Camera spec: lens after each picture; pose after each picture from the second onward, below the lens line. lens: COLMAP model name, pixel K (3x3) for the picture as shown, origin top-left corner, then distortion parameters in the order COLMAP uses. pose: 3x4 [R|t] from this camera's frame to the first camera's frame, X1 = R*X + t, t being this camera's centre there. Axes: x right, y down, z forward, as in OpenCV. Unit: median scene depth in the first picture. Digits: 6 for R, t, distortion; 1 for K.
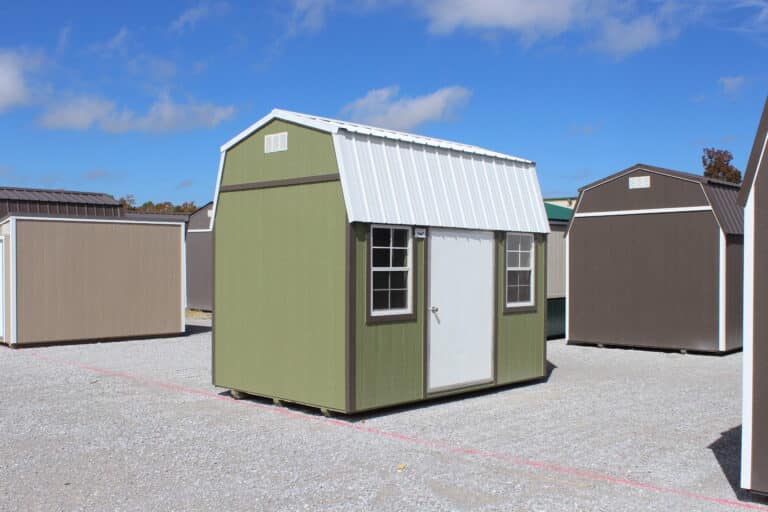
lens RADIAL K [[800.2, 0, 383.3], [0, 800.2, 255.3], [0, 0, 1]] dist [-0.079057, 0.000000]
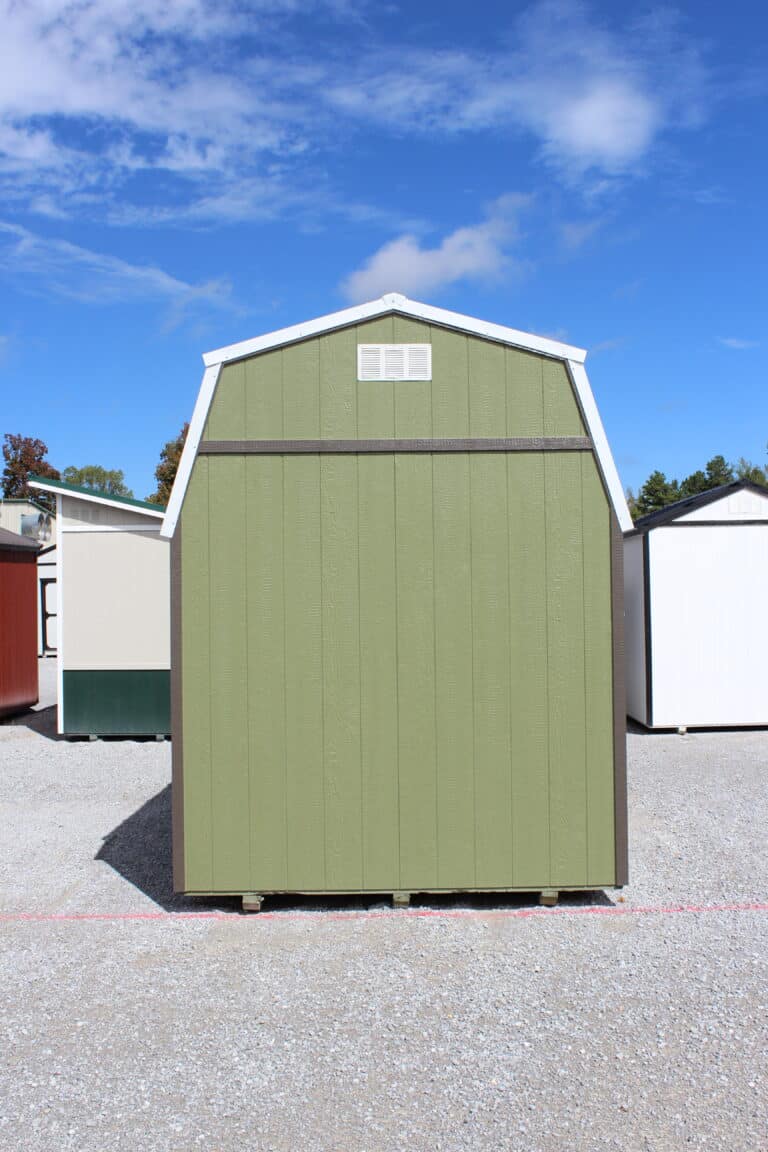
lens RADIAL K [[1199.1, 0, 383.8], [0, 1199.1, 574.7], [0, 0, 1]] dist [-0.031305, 0.000000]
pose [[0.713945, 0.005440, 0.700181, -0.627679], [0.006073, 0.999884, -0.013961, -0.002079], [-0.700175, 0.014220, 0.713829, 0.471348]]
